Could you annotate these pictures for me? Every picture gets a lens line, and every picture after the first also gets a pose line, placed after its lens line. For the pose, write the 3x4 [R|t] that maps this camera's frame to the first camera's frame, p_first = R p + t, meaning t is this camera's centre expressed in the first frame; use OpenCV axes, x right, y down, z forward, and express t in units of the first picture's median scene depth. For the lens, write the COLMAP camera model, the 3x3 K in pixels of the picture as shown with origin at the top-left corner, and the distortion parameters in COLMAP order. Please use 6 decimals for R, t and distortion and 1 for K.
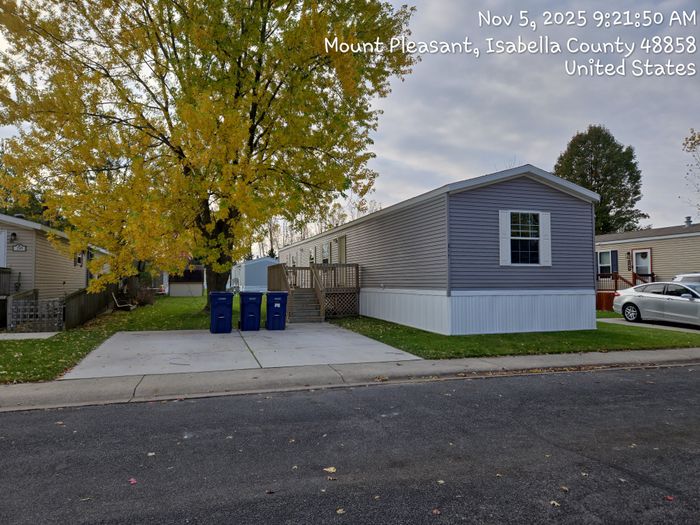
lens RADIAL K [[464.3, 0, 330.7], [0, 464.3, 264.2], [0, 0, 1]] dist [0.007591, -0.032014]
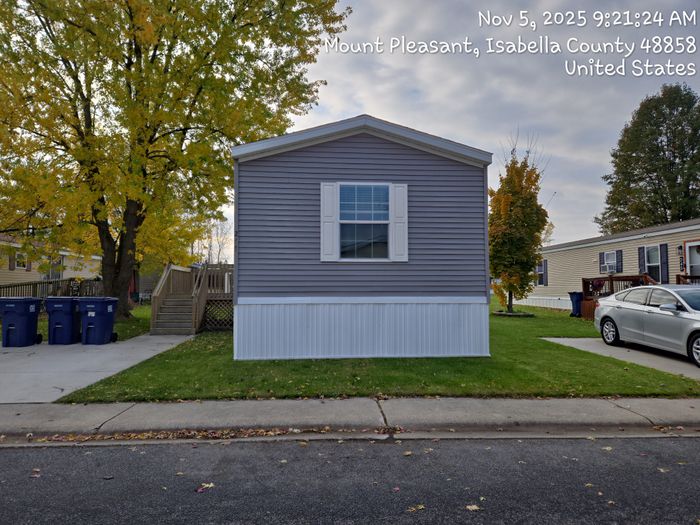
lens RADIAL K [[477.7, 0, 335.3], [0, 477.7, 261.9], [0, 0, 1]] dist [0.000720, -0.000787]
pose [[0.976423, -0.011357, -0.215568, 0.521520], [0.007608, 0.999805, -0.018214, 0.016538], [0.215732, 0.016145, 0.976319, 0.289519]]
